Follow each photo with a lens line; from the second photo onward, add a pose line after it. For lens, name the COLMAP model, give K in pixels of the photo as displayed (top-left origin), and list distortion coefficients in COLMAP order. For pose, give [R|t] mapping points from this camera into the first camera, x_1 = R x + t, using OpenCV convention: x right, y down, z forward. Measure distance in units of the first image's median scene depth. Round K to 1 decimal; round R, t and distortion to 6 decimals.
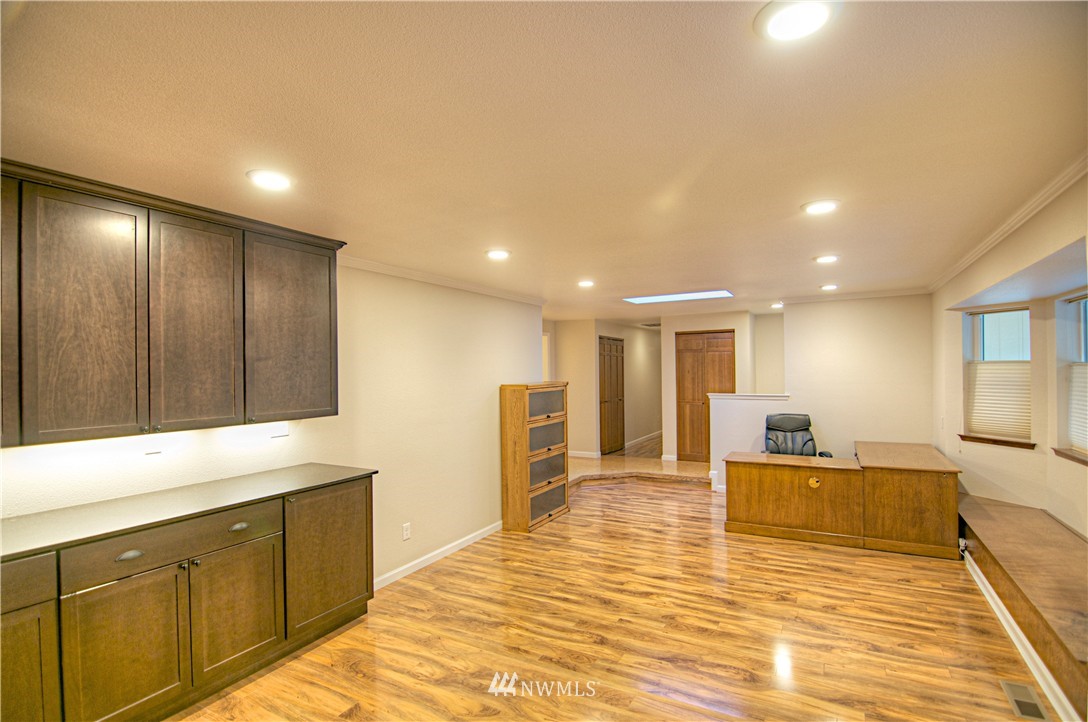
lens RADIAL K [[534.7, 0, 546.8], [0, 534.7, 366.2], [0, 0, 1]] dist [-0.011485, -0.003602]
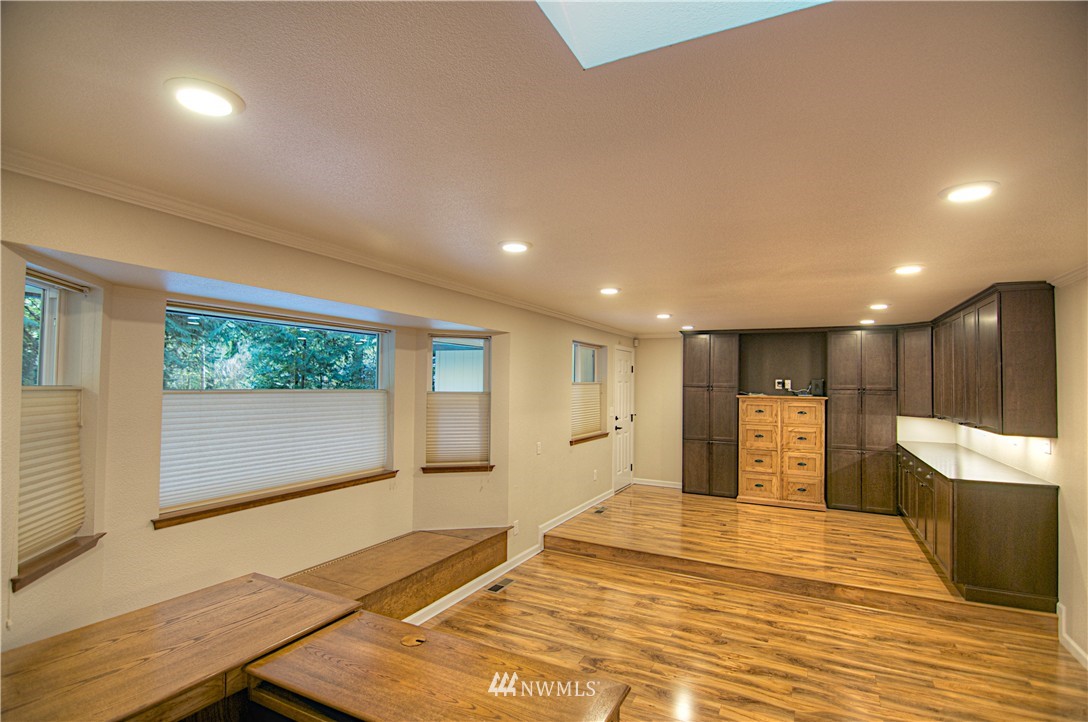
lens RADIAL K [[534.7, 0, 542.2], [0, 534.7, 366.2], [0, 0, 1]] dist [-0.011485, -0.003602]
pose [[-0.999680, -0.001386, -0.025265, 0.592599], [-0.000481, 0.999359, -0.035793, -0.016505], [0.025299, -0.035769, -0.999040, 2.018254]]
